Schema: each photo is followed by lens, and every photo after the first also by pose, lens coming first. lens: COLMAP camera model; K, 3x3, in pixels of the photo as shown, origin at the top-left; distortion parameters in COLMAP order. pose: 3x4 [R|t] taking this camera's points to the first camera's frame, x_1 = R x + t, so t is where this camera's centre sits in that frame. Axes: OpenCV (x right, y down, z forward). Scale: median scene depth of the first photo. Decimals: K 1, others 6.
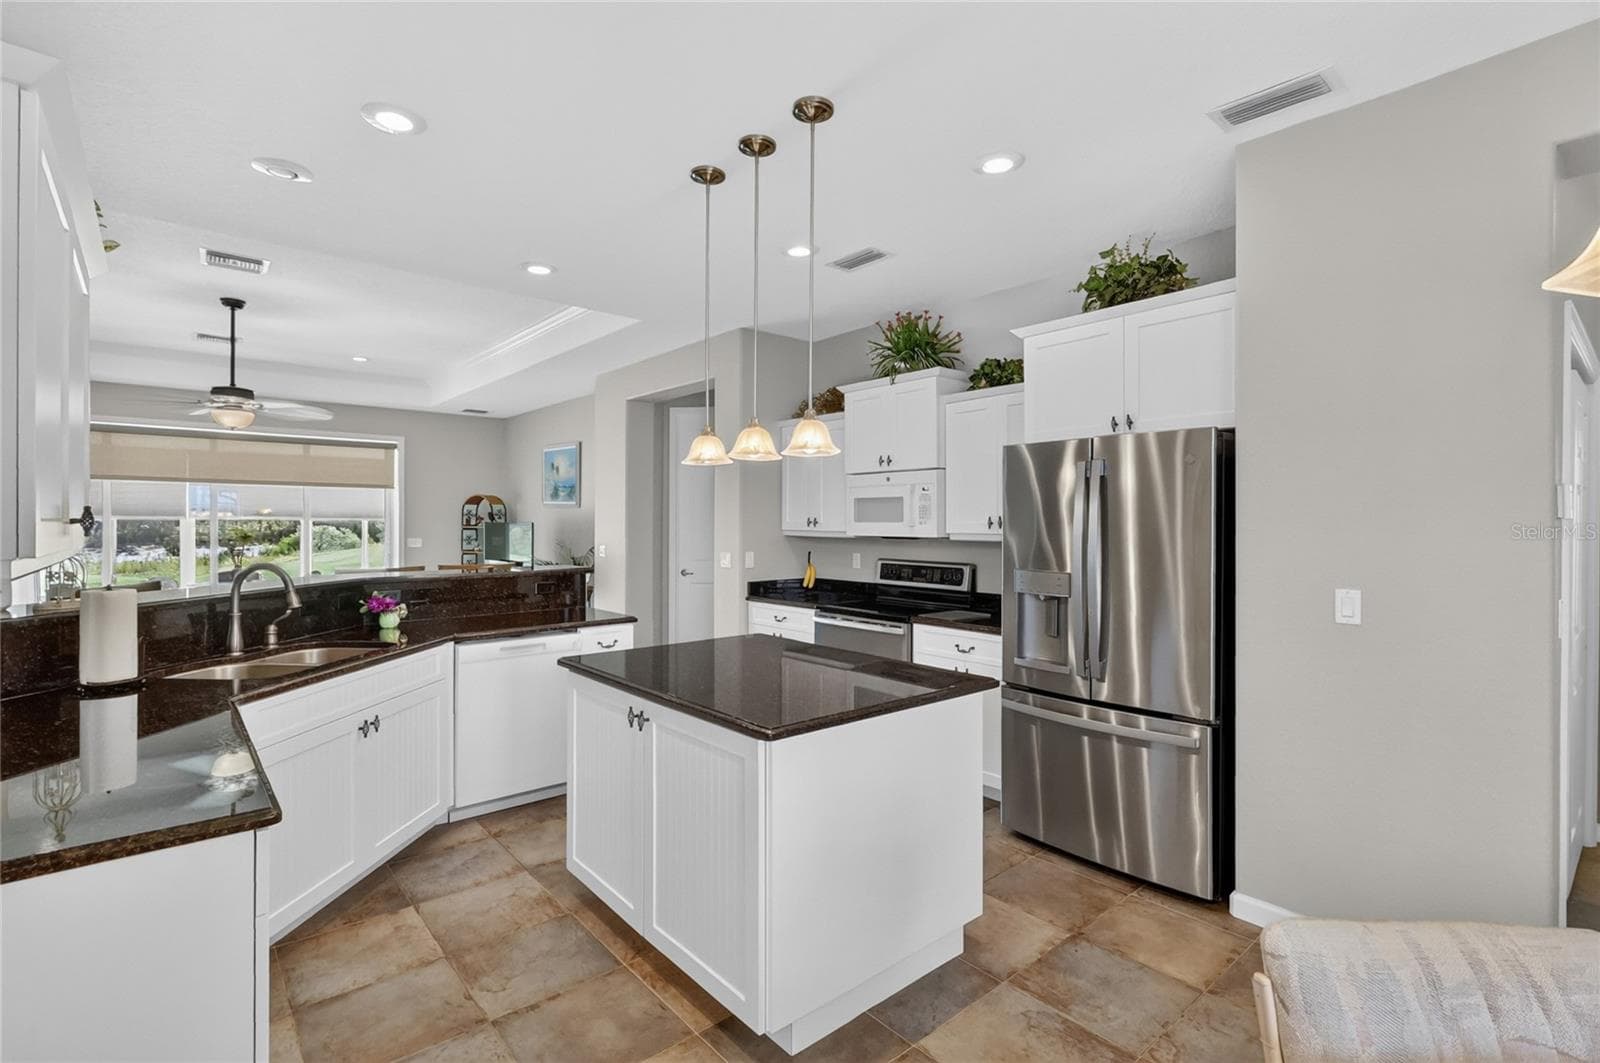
lens RADIAL K [[737.2, 0, 801.3], [0, 737.2, 523.7], [0, 0, 1]] dist [0.000954, 0.000348]
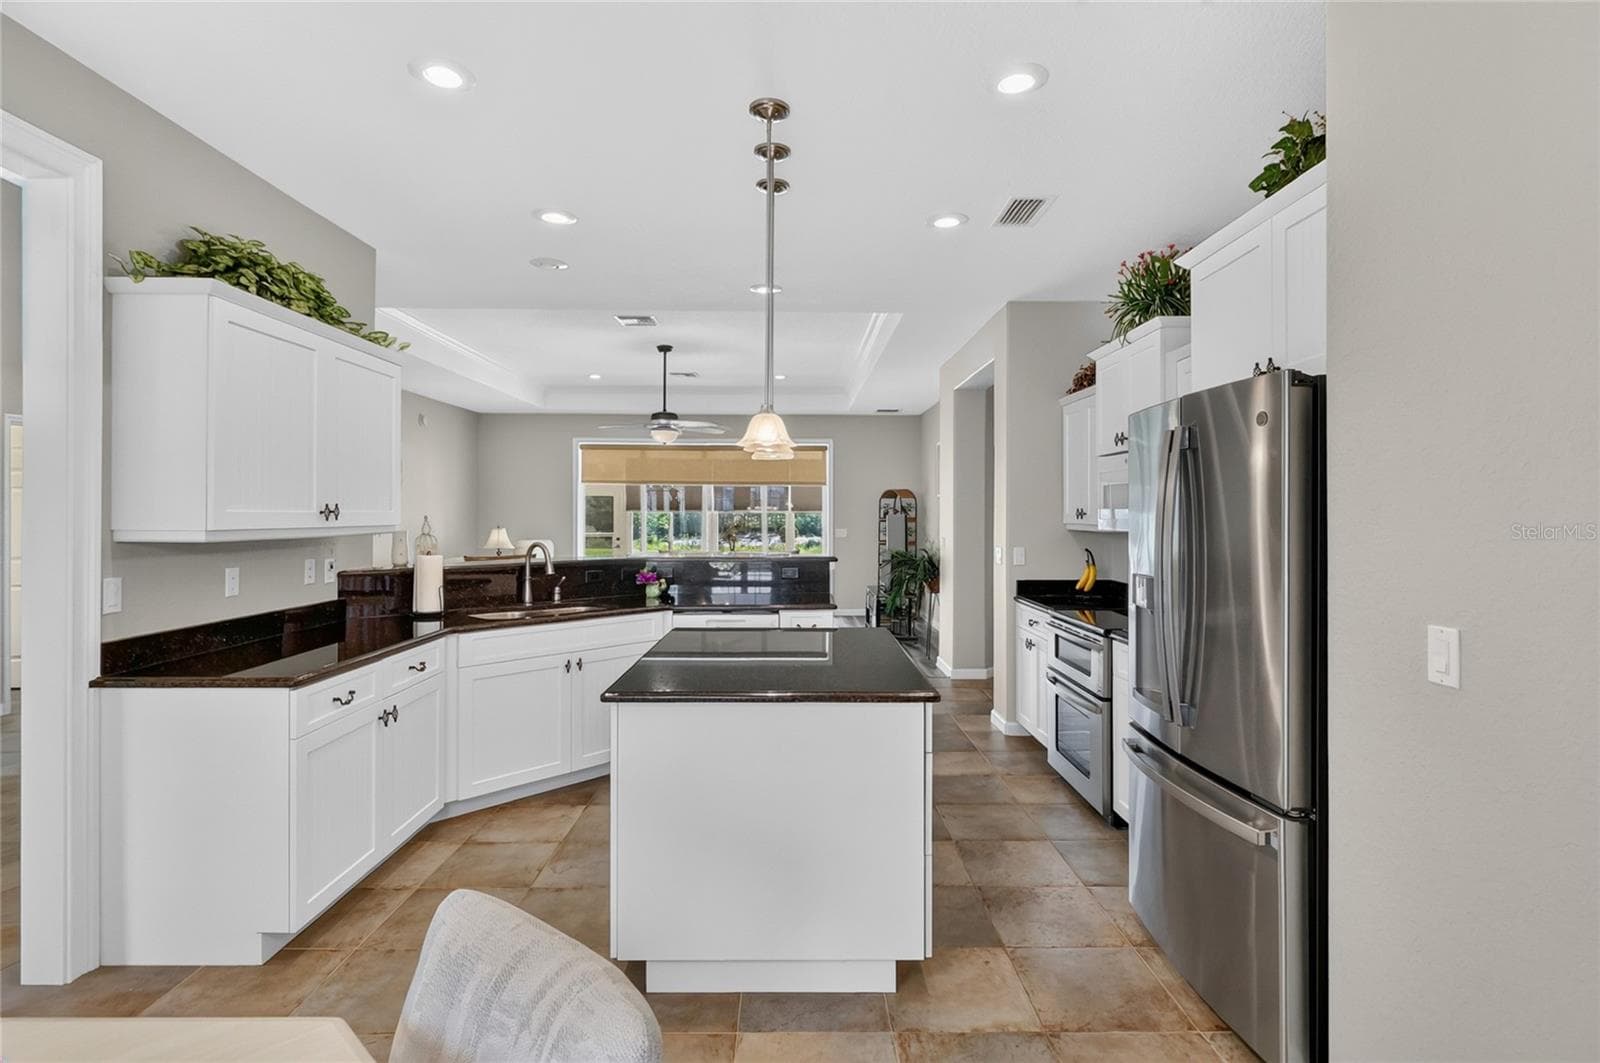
lens RADIAL K [[787.4, 0, 806.8], [0, 787.4, 516.4], [0, 0, 1]] dist [0.010211, 0.000098]
pose [[0.766466, 0.000284, -0.642285, 0.411680], [-0.000996, 0.999999, -0.000746, 0.002091], [0.642284, 0.001211, 0.766466, 0.105580]]
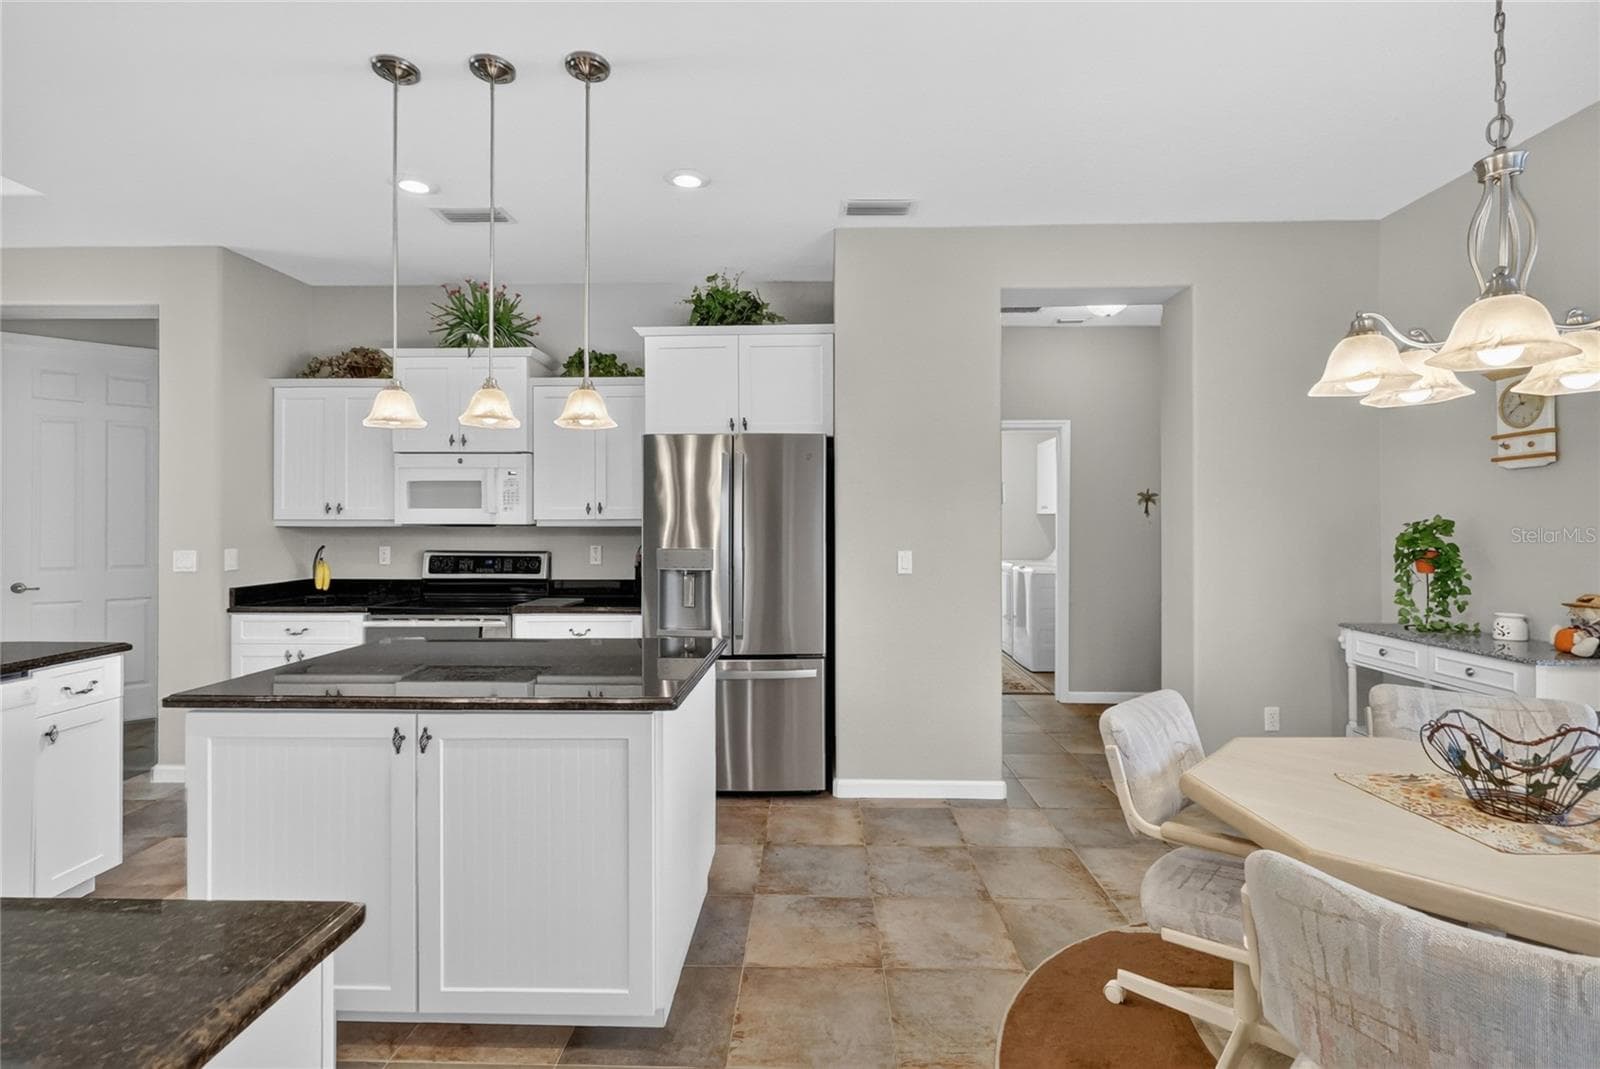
lens RADIAL K [[737.2, 0, 794.1], [0, 737.2, 520.2], [0, 0, 1]] dist [0.000954, 0.000348]
pose [[0.677017, 0.000138, 0.735968, -0.276493], [0.003594, 0.999987, -0.003493, 0.017493], [-0.735959, 0.005009, 0.677008, 0.084059]]
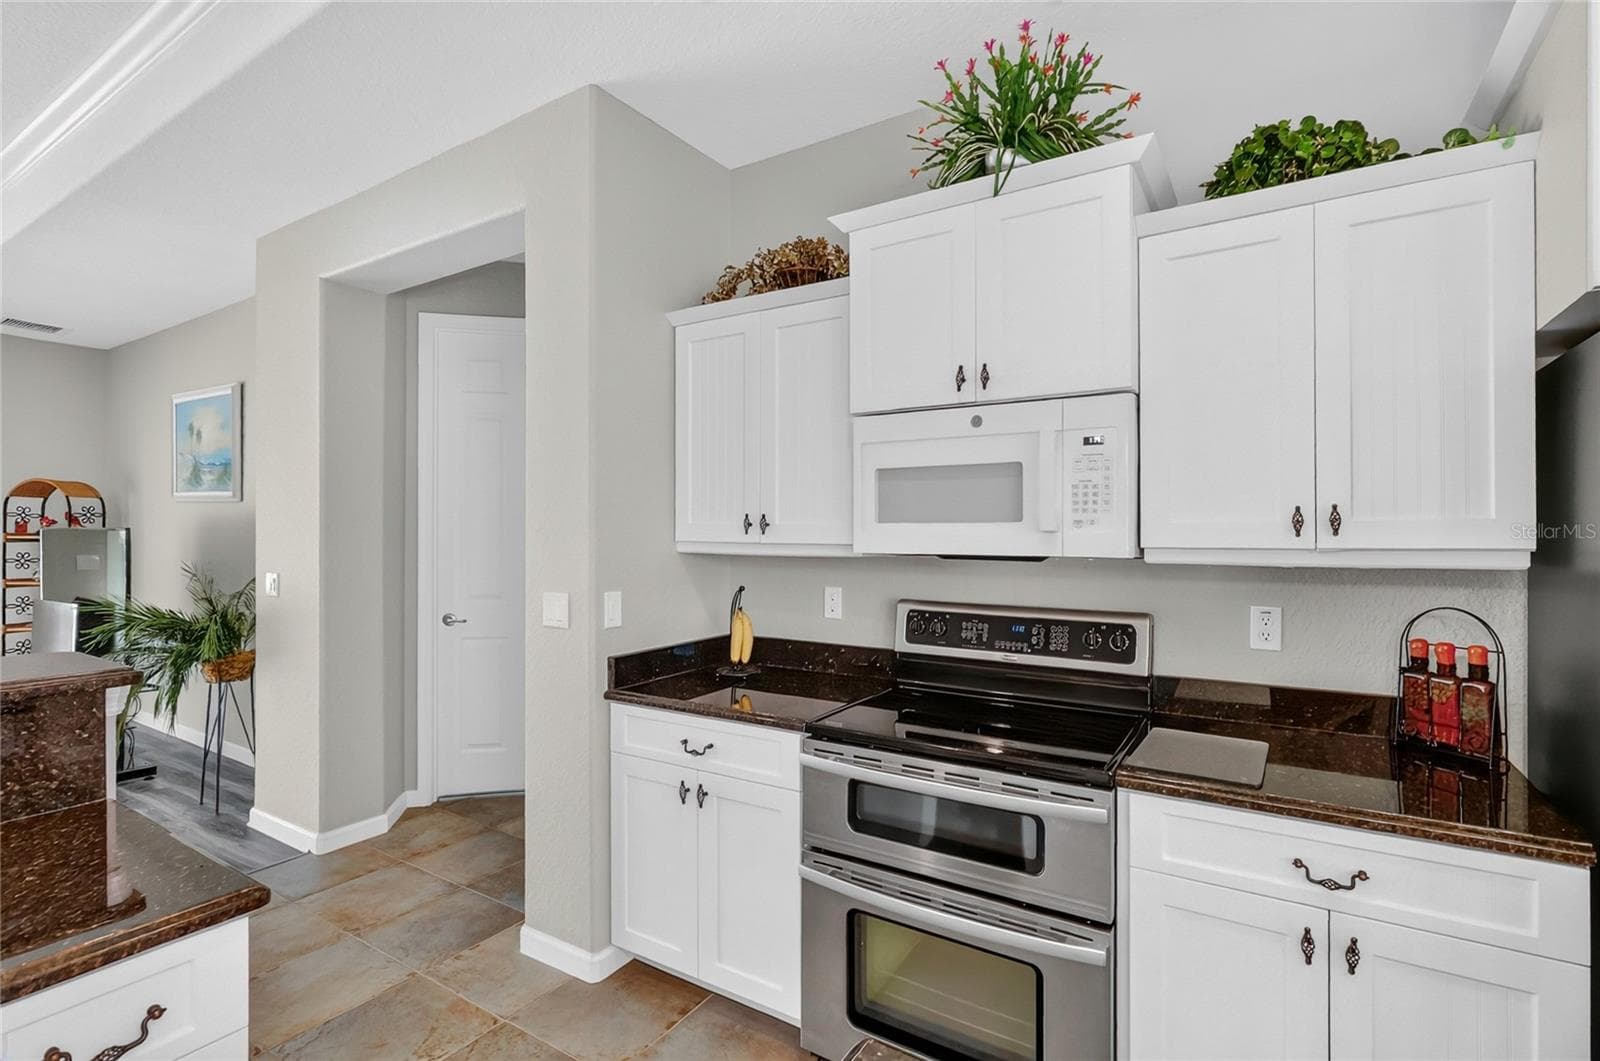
lens RADIAL K [[737.2, 0, 803.4], [0, 737.2, 531.1], [0, 0, 1]] dist [0.000954, 0.000348]
pose [[0.956839, -0.001840, 0.290612, -0.104988], [0.002399, 0.999996, -0.001568, 0.003684], [-0.290608, 0.002198, 0.956840, 0.627446]]
